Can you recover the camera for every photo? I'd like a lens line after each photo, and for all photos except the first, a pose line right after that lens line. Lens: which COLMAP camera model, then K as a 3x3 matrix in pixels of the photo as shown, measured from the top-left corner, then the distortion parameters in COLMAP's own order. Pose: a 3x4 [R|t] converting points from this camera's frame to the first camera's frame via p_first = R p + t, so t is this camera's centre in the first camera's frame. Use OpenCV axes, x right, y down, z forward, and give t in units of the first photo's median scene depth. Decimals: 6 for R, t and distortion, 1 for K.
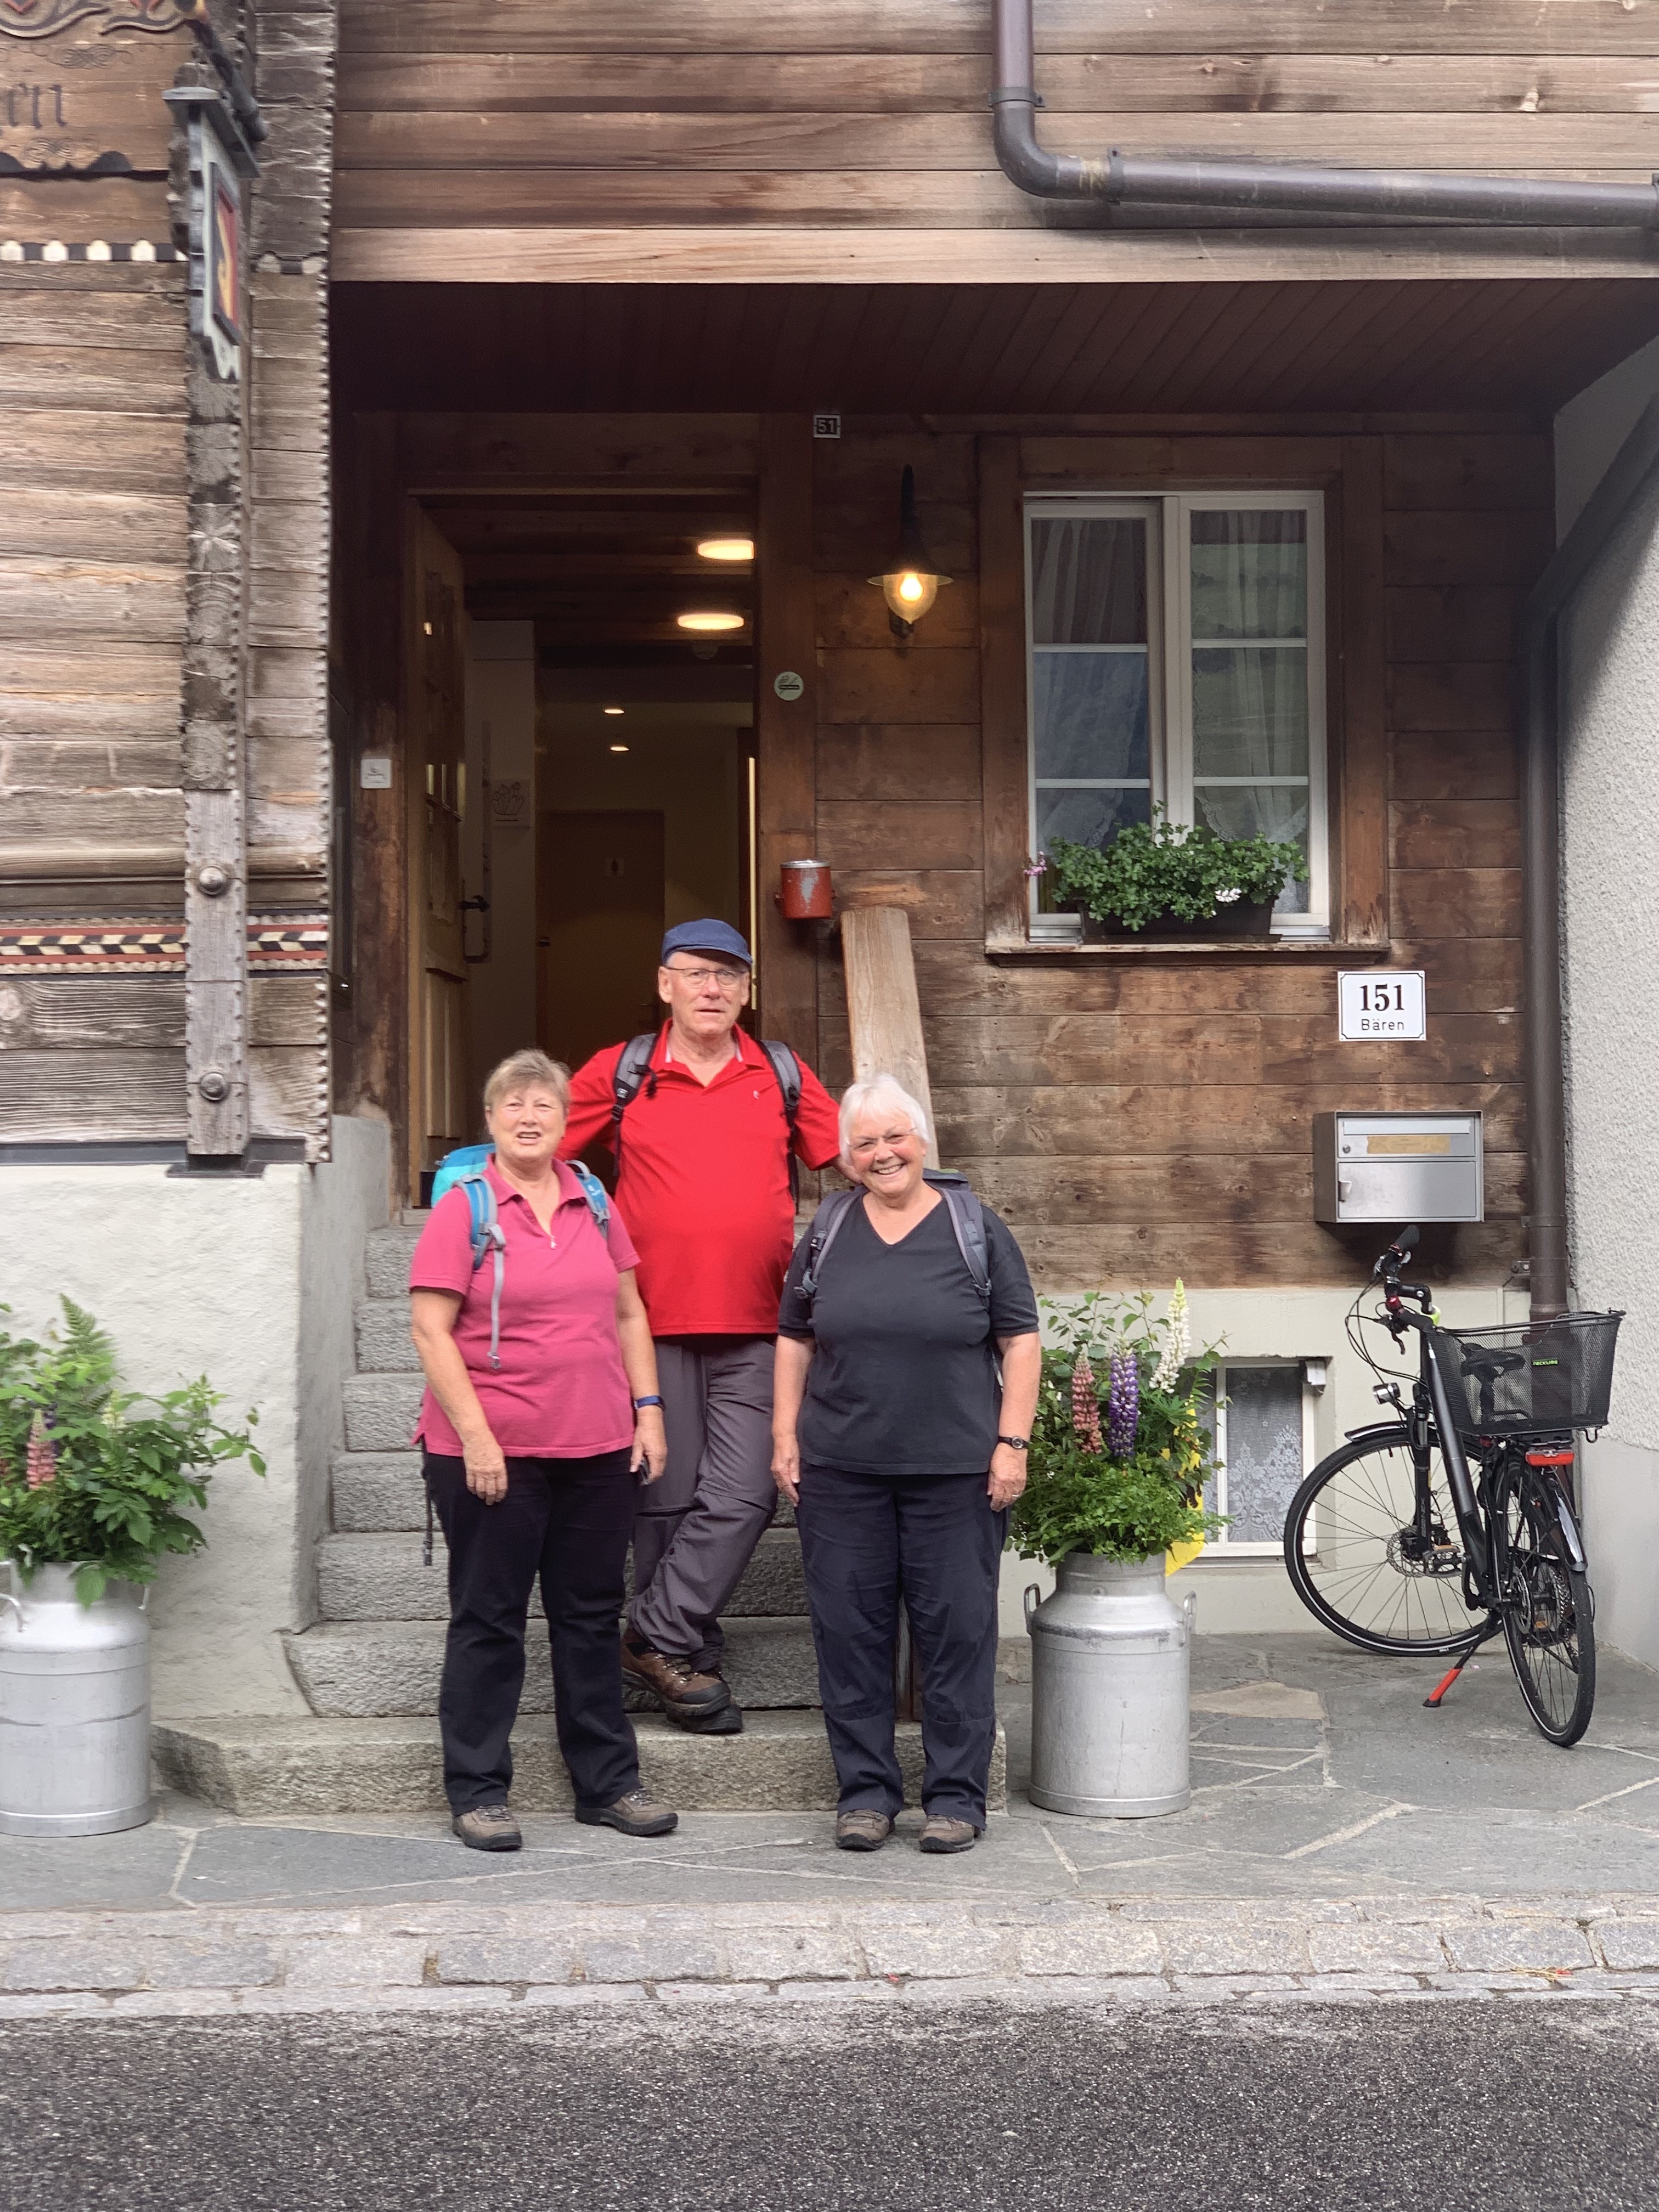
lens RADIAL K [[3452.4, 0, 830.2], [0, 3452.4, 1113.4], [0, 0, 1]] dist [0.063796, 0.000000]
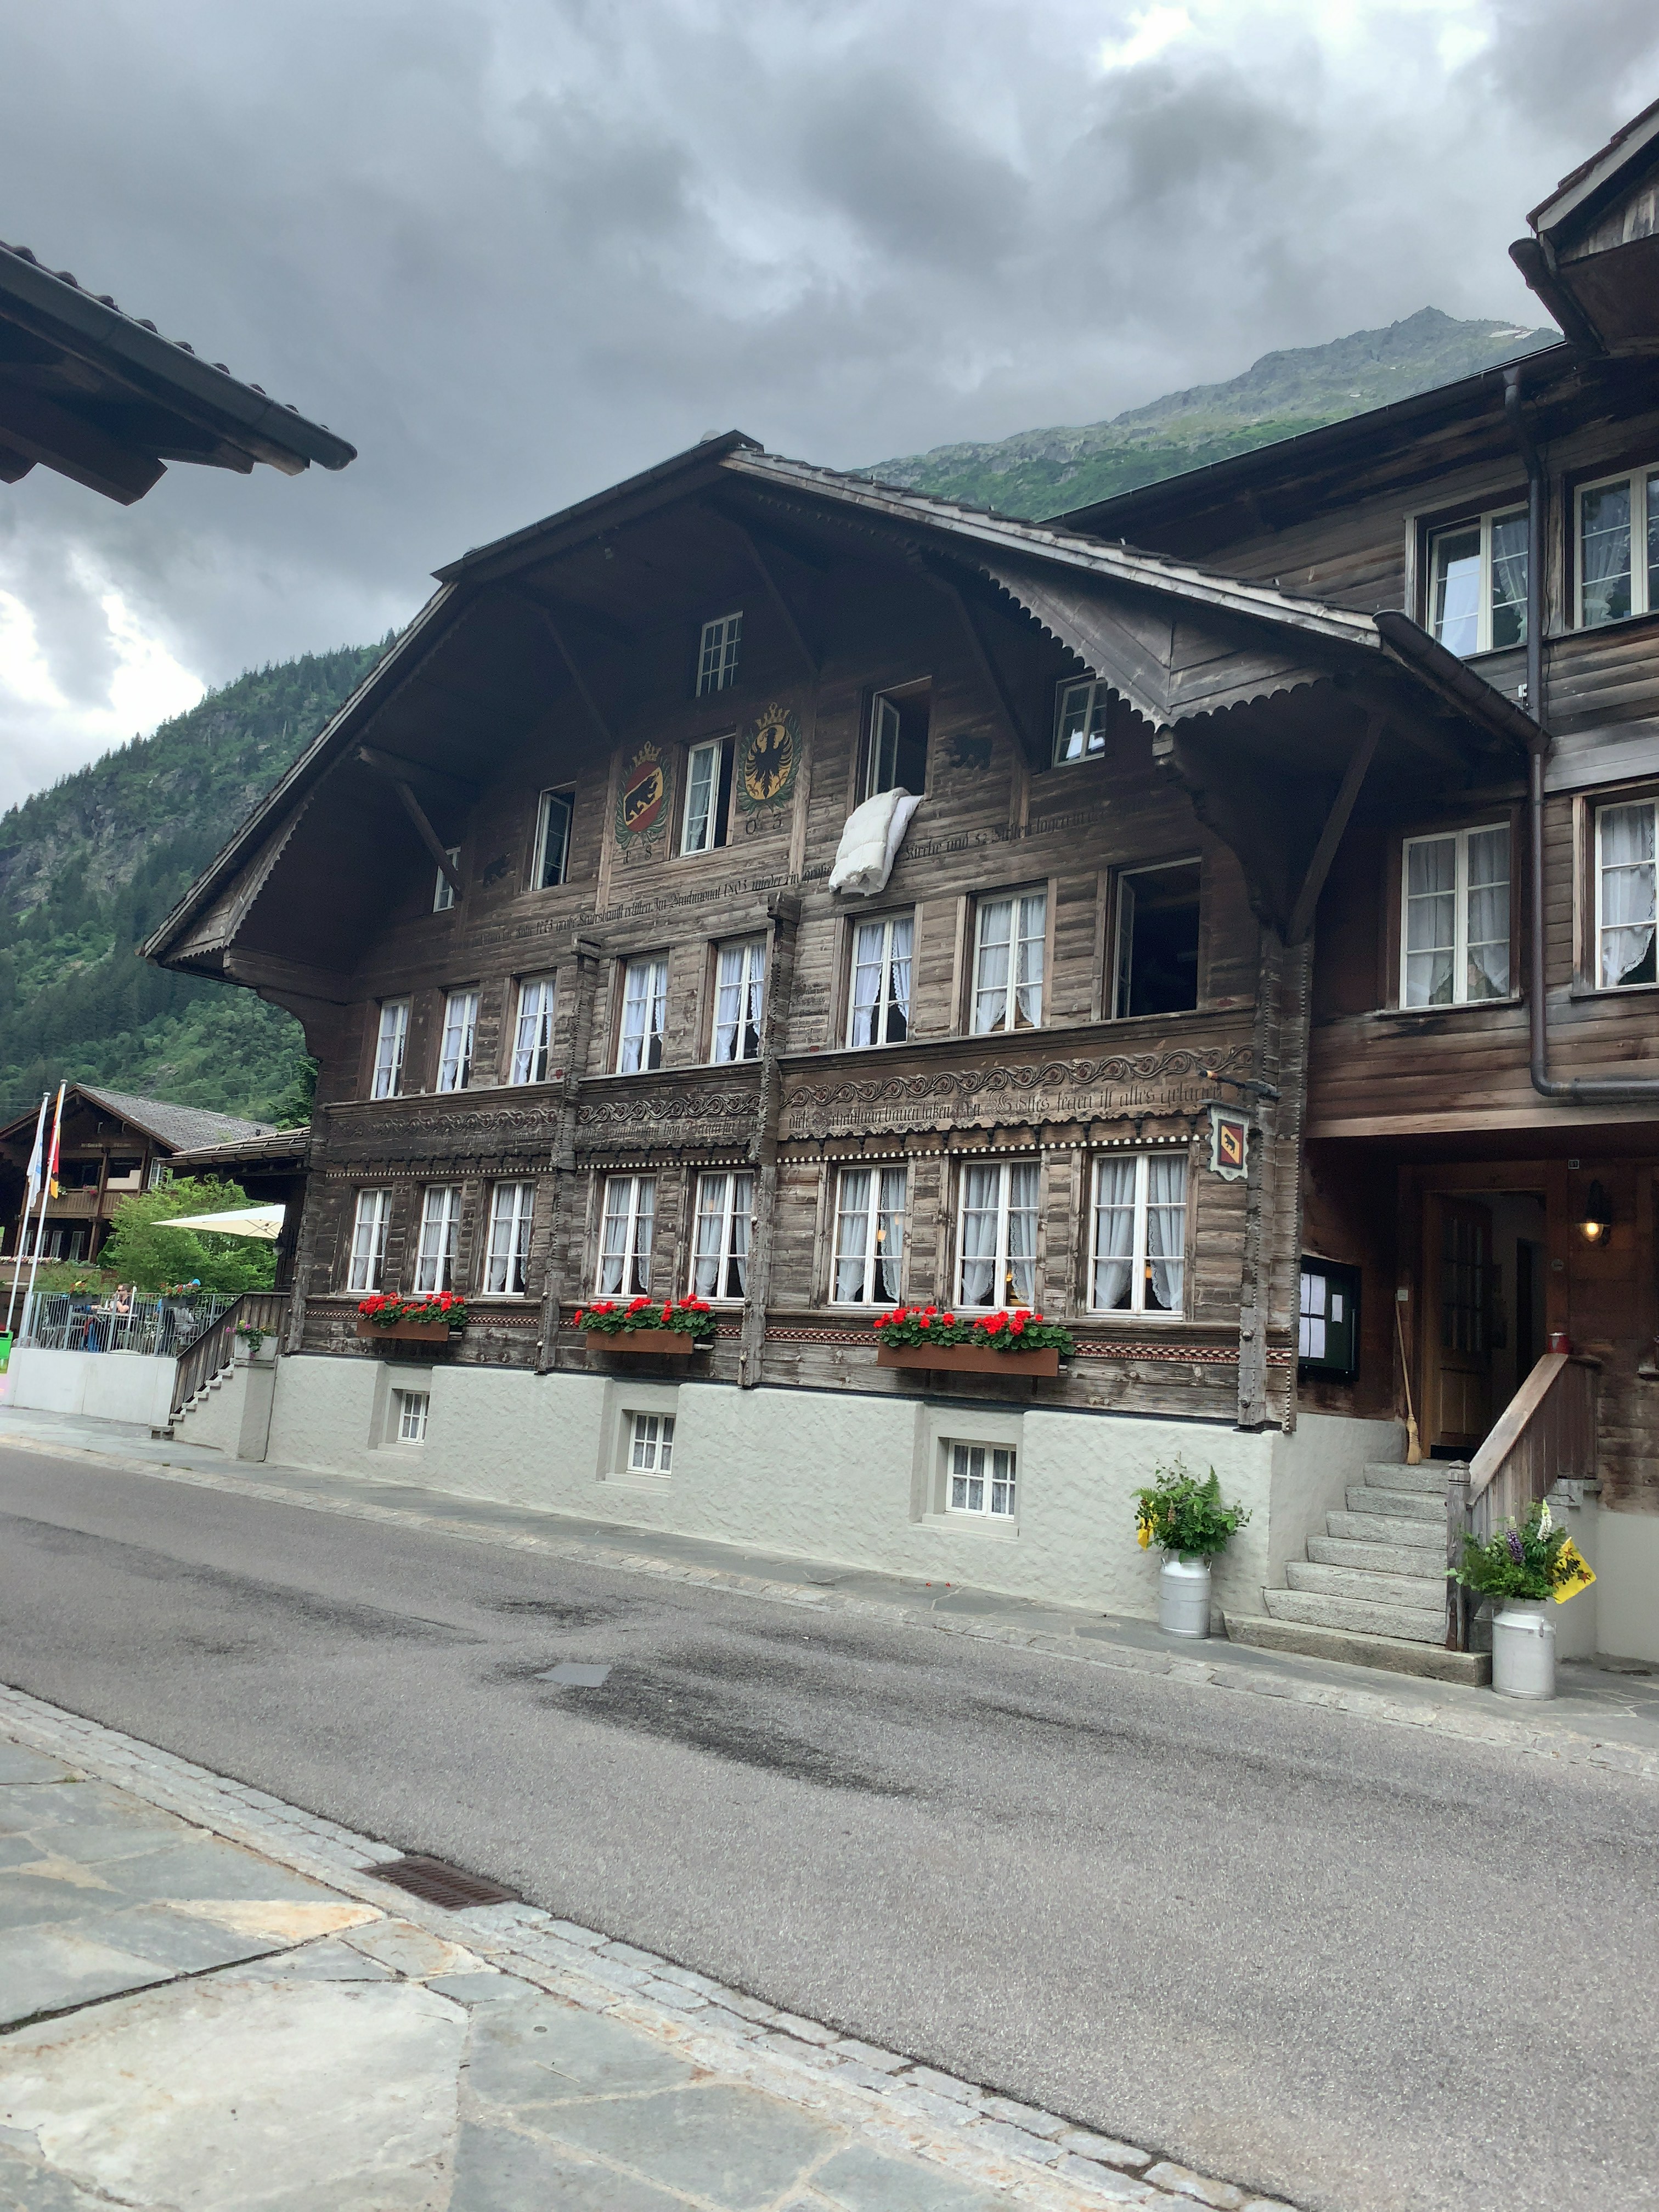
lens RADIAL K [[1661.2, 0, 832.0], [0, 1661.2, 1100.1], [0, 0, 1]] dist [-0.006315, -0.002569]
pose [[0.714788, -0.058278, -0.696909, 0.590905], [-0.073839, 0.984663, -0.158074, -0.011606], [0.695432, 0.164448, 0.699522, -0.328861]]
